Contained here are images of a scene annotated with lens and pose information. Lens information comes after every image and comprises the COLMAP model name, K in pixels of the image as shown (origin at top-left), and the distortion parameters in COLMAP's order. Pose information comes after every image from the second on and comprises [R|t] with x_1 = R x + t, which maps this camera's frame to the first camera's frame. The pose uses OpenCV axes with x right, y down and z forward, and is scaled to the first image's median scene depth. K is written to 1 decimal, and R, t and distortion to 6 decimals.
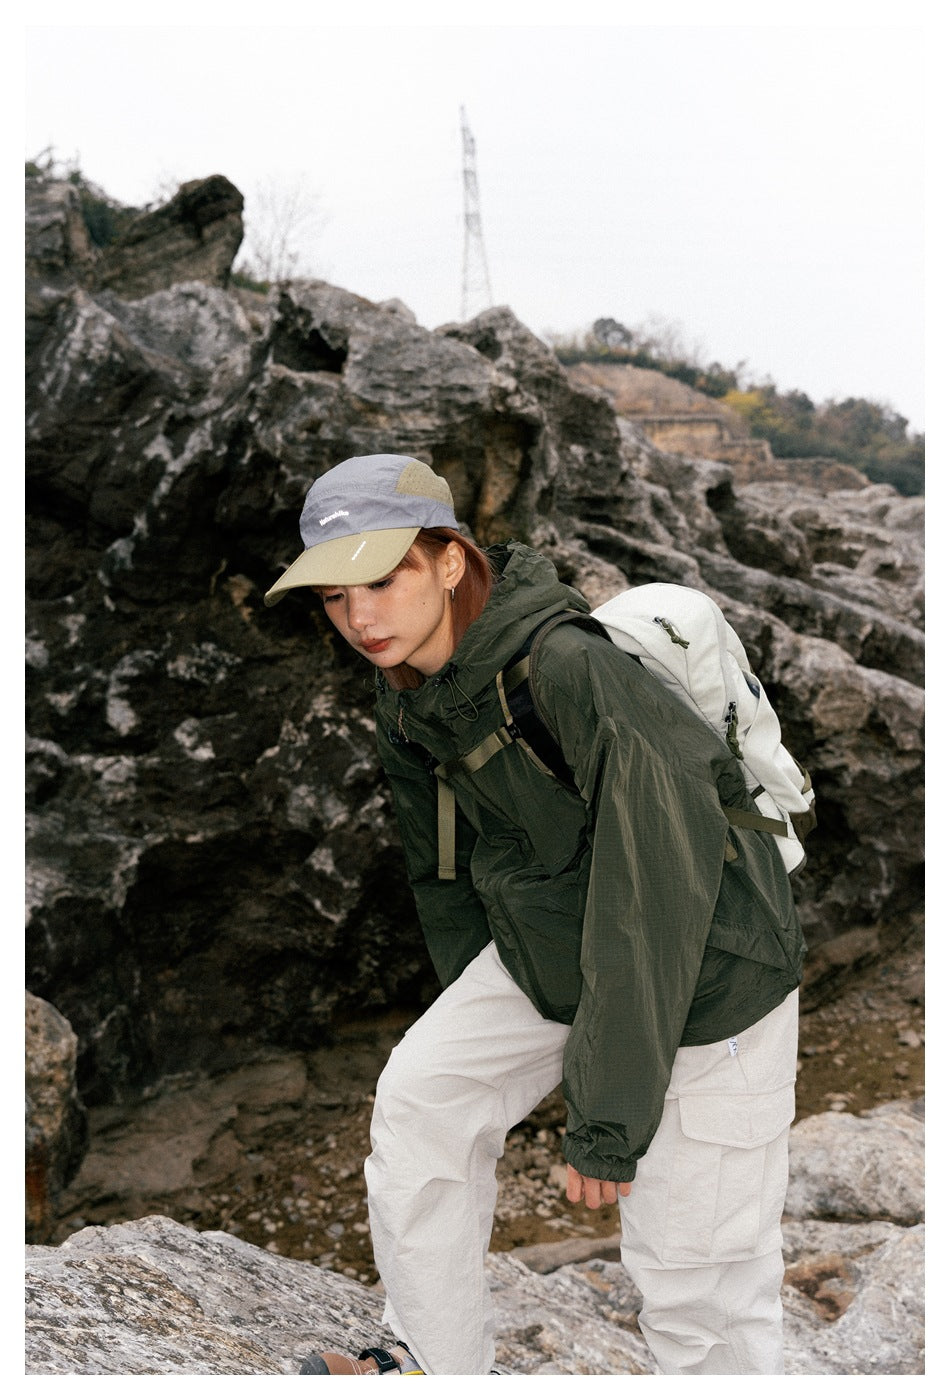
lens RADIAL K [[1321.4, 0, 474.2], [0, 1321.4, 703.0], [0, 0, 1]] dist [0.000594, -0.008361]
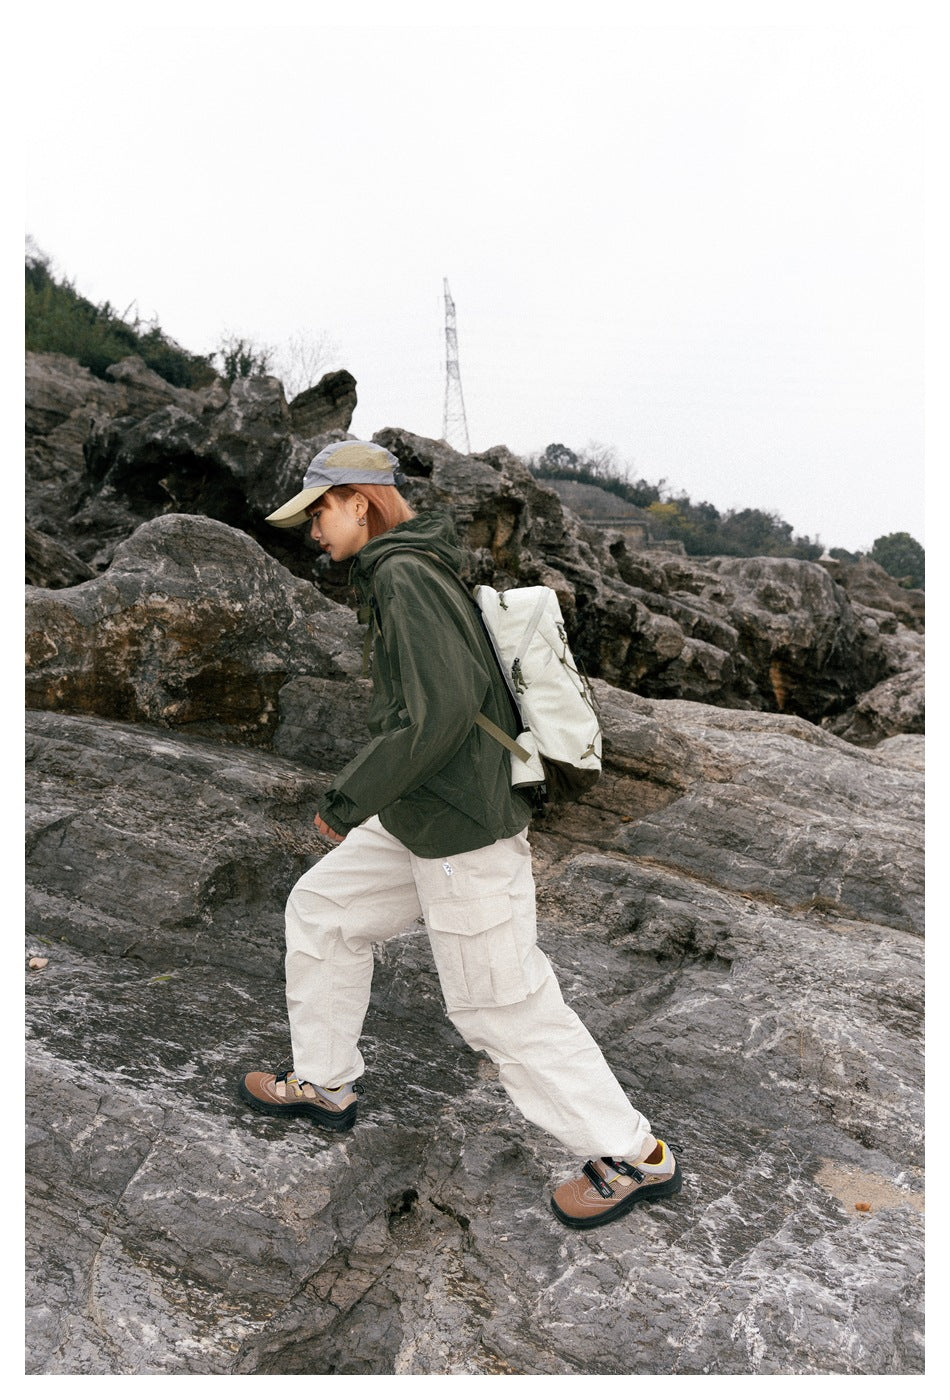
lens RADIAL K [[1081.6, 0, 475.0], [0, 1081.6, 700.0], [0, 0, 1]] dist [0.007806, 0.000595]
pose [[0.999627, 0.010509, 0.025222, -0.052304], [-0.009252, 0.998734, -0.049445, 0.144120], [-0.025710, 0.049194, 0.998458, -0.538268]]
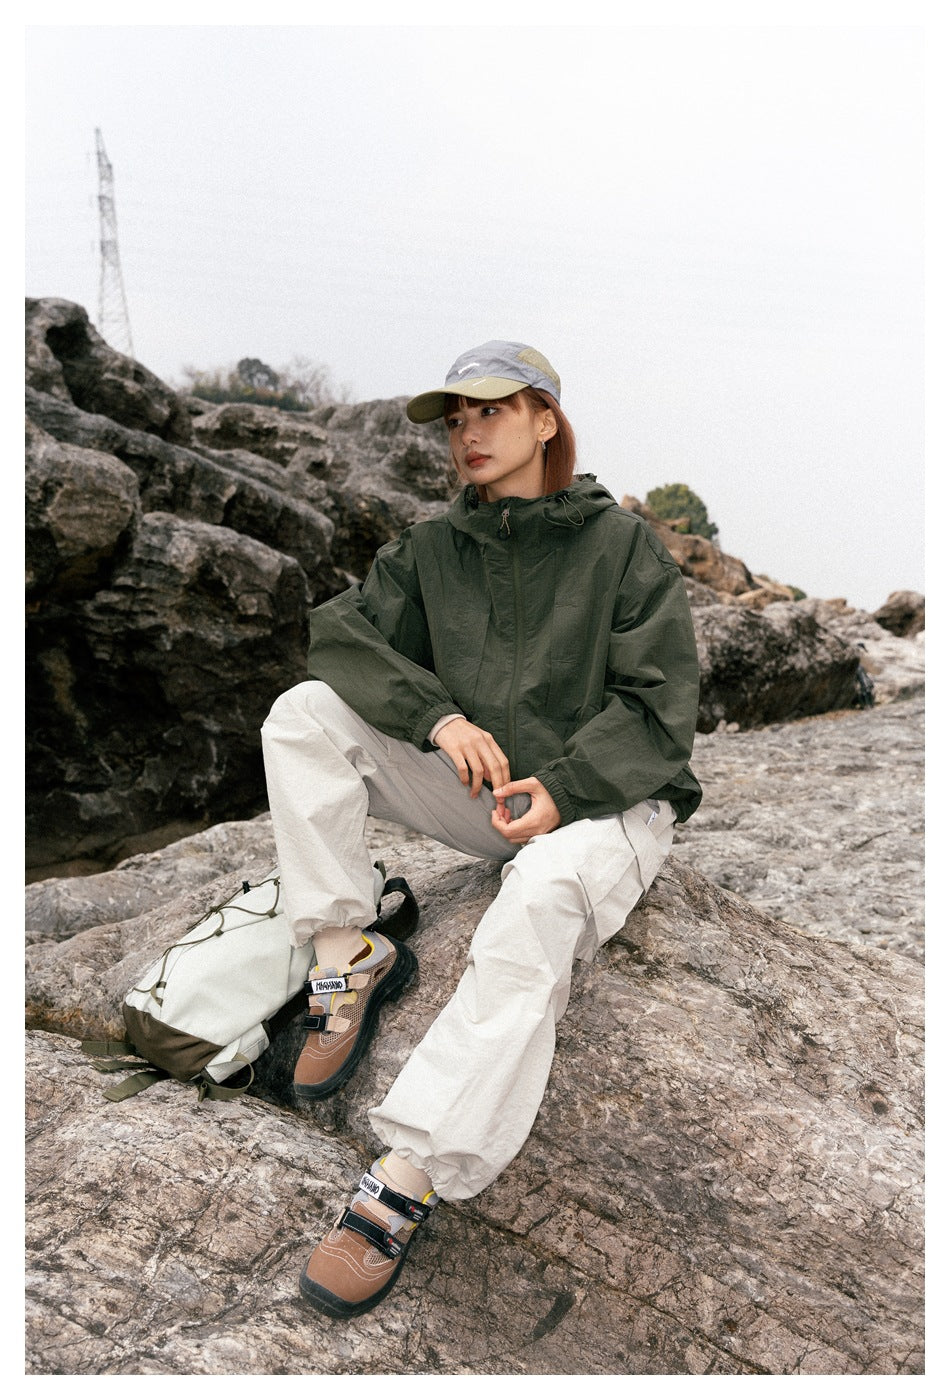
lens RADIAL K [[1359.8, 0, 468.3], [0, 1359.8, 704.7], [0, 0, 1]] dist [0.009610, -0.013091]
pose [[0.970327, -0.001337, 0.241793, 0.253039], [0.012066, 0.999007, -0.042897, 0.131475], [-0.241496, 0.044542, 0.969379, 0.129566]]
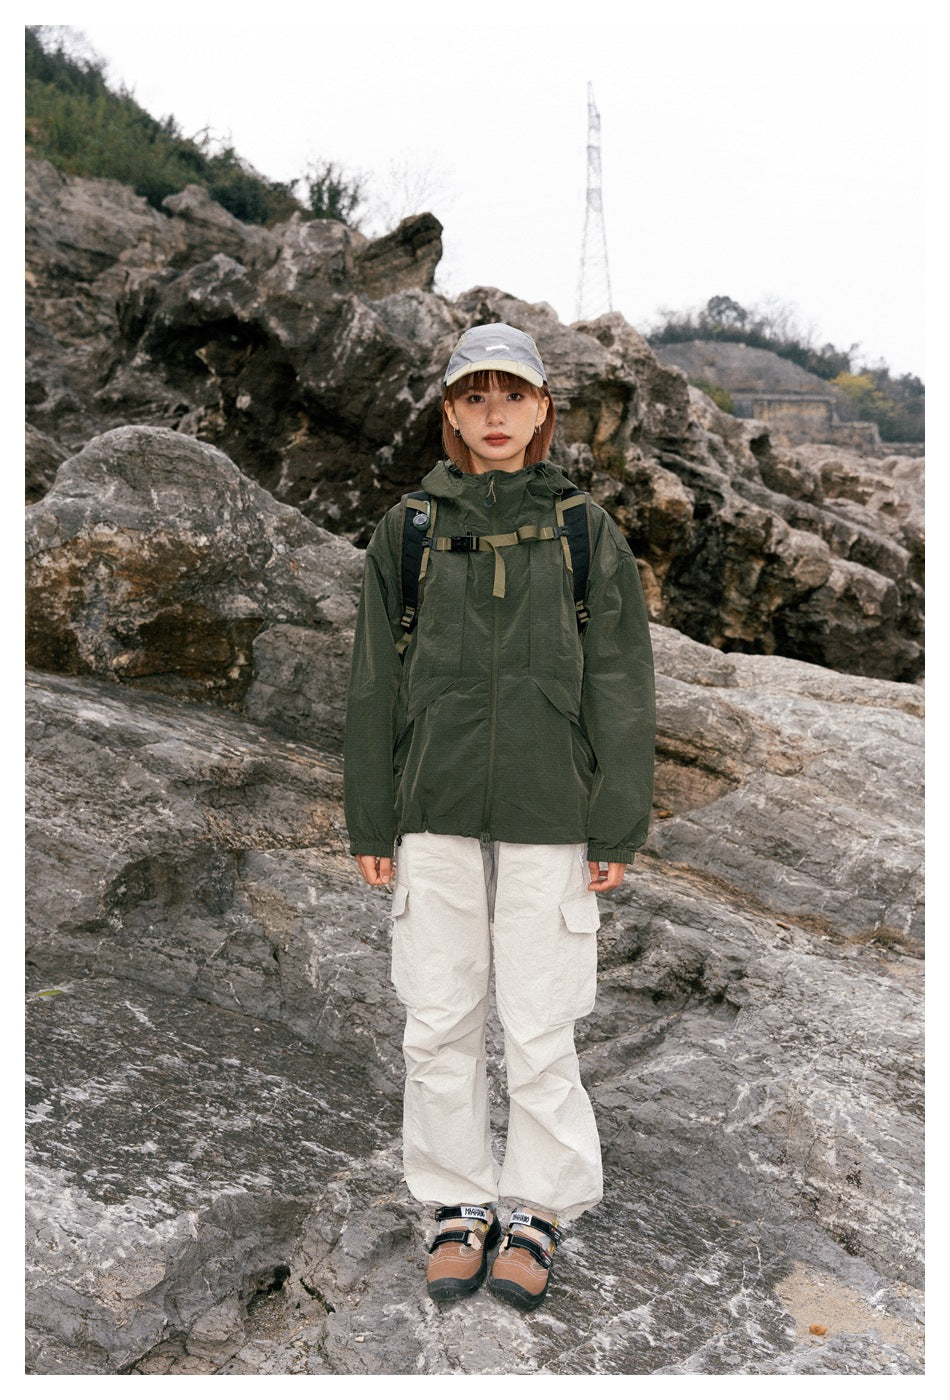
lens RADIAL K [[1321.4, 0, 474.2], [0, 1321.4, 703.0], [0, 0, 1]] dist [0.000594, -0.008361]
pose [[0.996122, 0.051672, -0.071207, -0.010233], [-0.050201, 0.998490, 0.022301, 0.125561], [0.072252, -0.018640, 0.997212, -0.540584]]
